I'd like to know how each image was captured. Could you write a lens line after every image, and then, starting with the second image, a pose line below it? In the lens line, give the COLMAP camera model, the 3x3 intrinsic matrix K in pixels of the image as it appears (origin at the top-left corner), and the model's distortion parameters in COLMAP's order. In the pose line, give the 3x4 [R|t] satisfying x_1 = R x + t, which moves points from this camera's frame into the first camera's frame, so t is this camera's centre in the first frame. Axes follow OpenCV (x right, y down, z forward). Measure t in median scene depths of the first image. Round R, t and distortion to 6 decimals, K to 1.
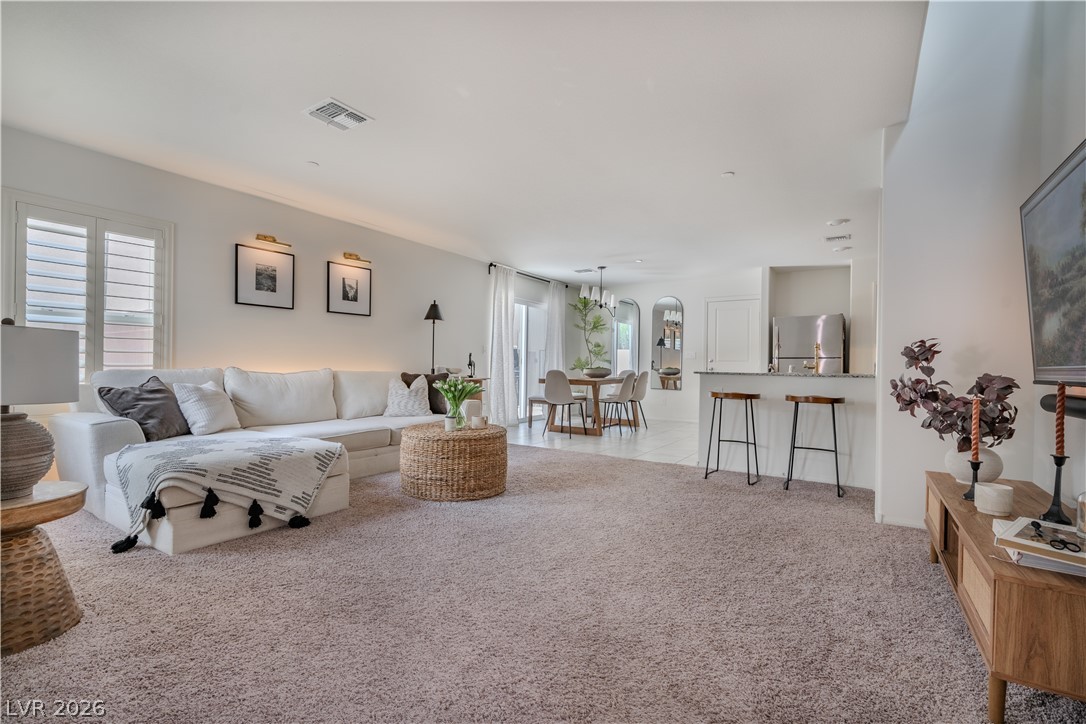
lens RADIAL K [[490.8, 0, 536.0], [0, 490.8, 367.3], [0, 0, 1]] dist [-0.004553, 0.001269]
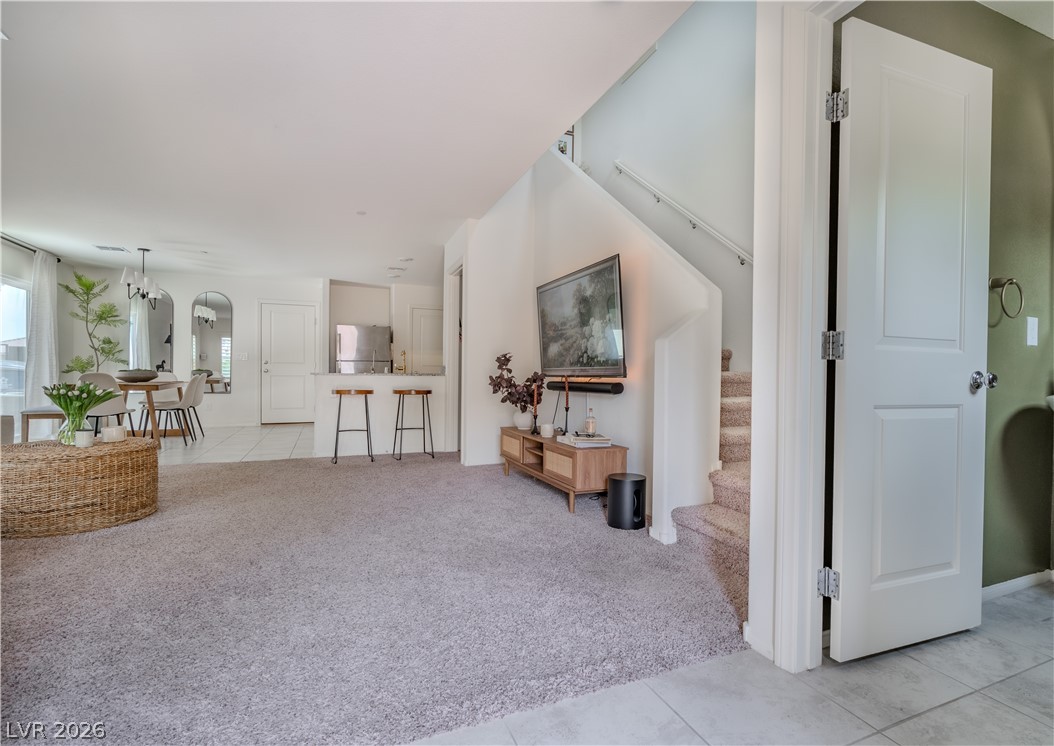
lens RADIAL K [[517.0, 0, 534.2], [0, 517.0, 373.5], [0, 0, 1]] dist [0.022617, 0.000238]
pose [[0.566301, -0.008793, 0.824151, -0.474900], [0.001681, 0.999953, 0.009513, -0.000216], [-0.824197, -0.004002, 0.566290, -0.114014]]
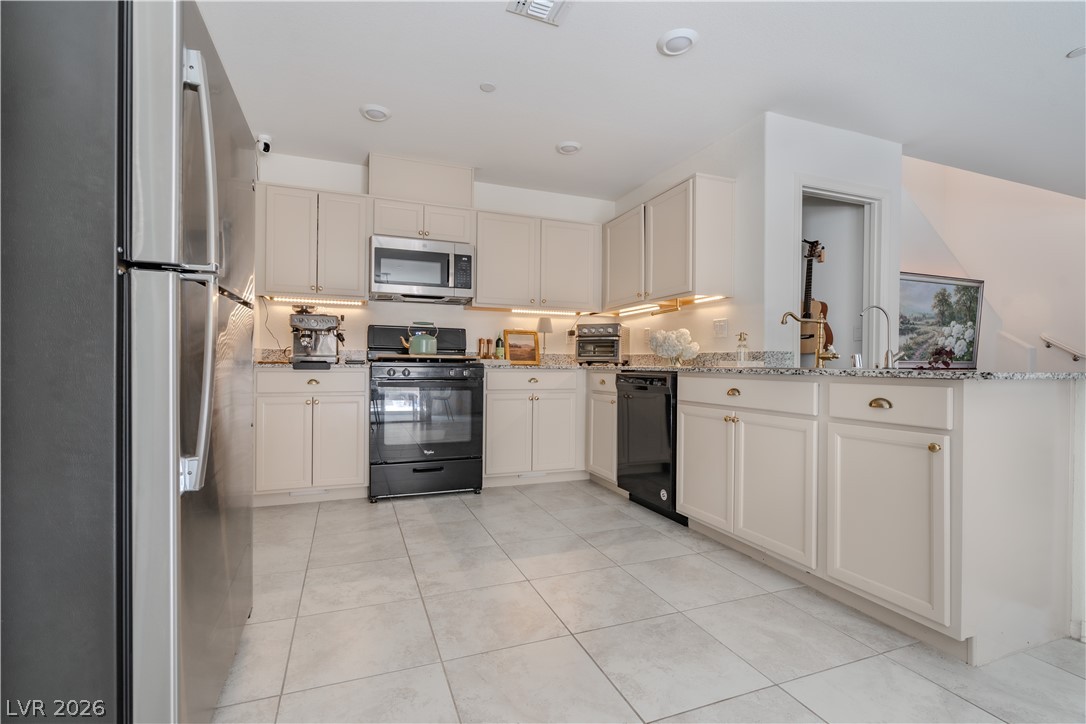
lens RADIAL K [[490.8, 0, 536.4], [0, 490.8, 368.2], [0, 0, 1]] dist [-0.004553, 0.001269]
pose [[-0.814721, -0.029894, 0.579082, 0.616676], [-0.020715, 0.999533, 0.022454, 0.008146], [-0.579483, 0.006298, -0.814960, 2.016321]]
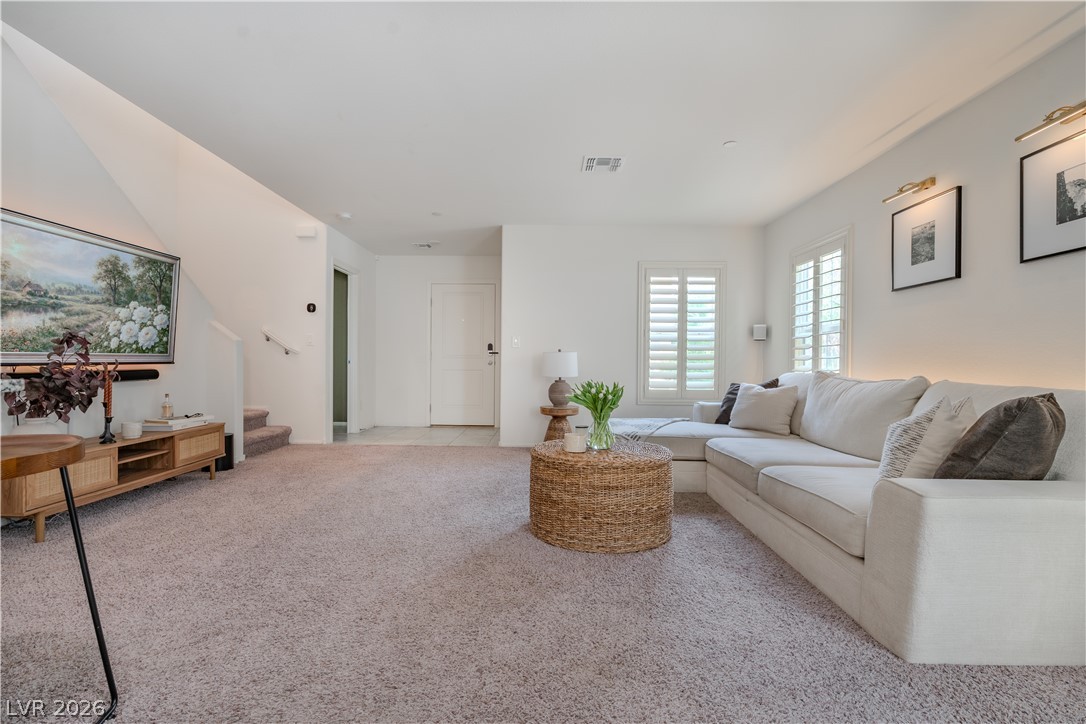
lens RADIAL K [[490.8, 0, 536.2], [0, 490.8, 365.2], [0, 0, 1]] dist [-0.004553, 0.001269]
pose [[-0.839594, -0.019735, -0.542856, 0.335442], [-0.024512, 0.999698, 0.001568, -0.001287], [0.542661, 0.014623, -0.839824, 1.626114]]
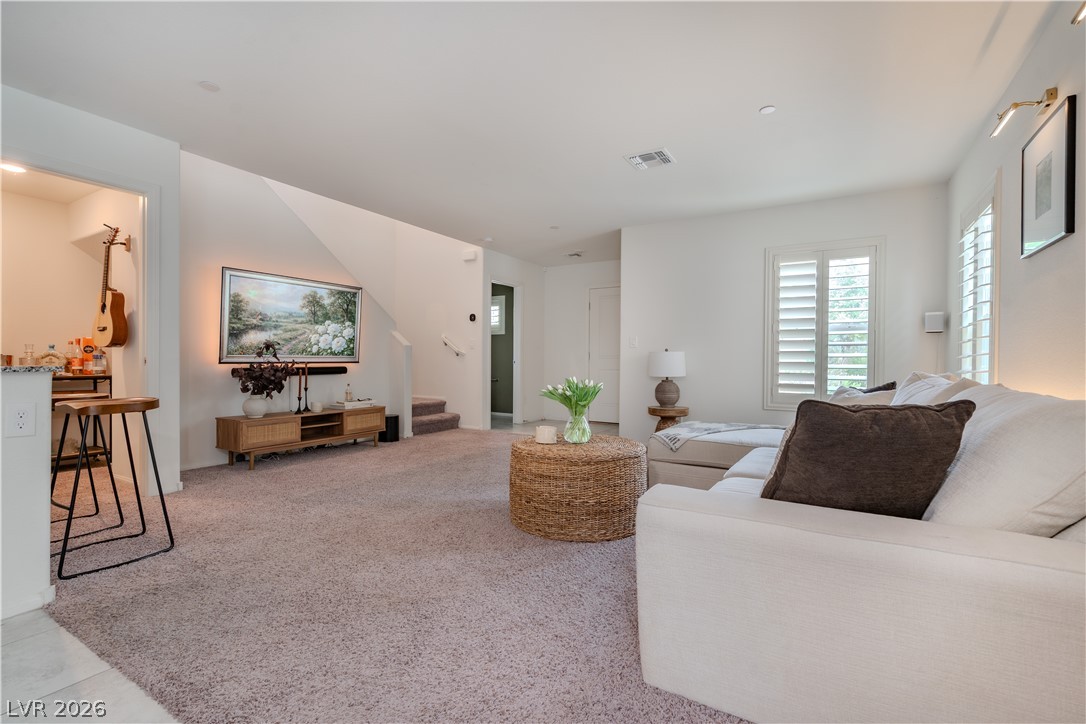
lens RADIAL K [[490.8, 0, 536.5], [0, 490.8, 366.0], [0, 0, 1]] dist [-0.004553, 0.001269]
pose [[-0.998878, -0.022634, -0.041610, -0.066347], [-0.023229, 0.999634, 0.013881, -0.007561], [0.041281, 0.014832, -0.999037, 1.836462]]
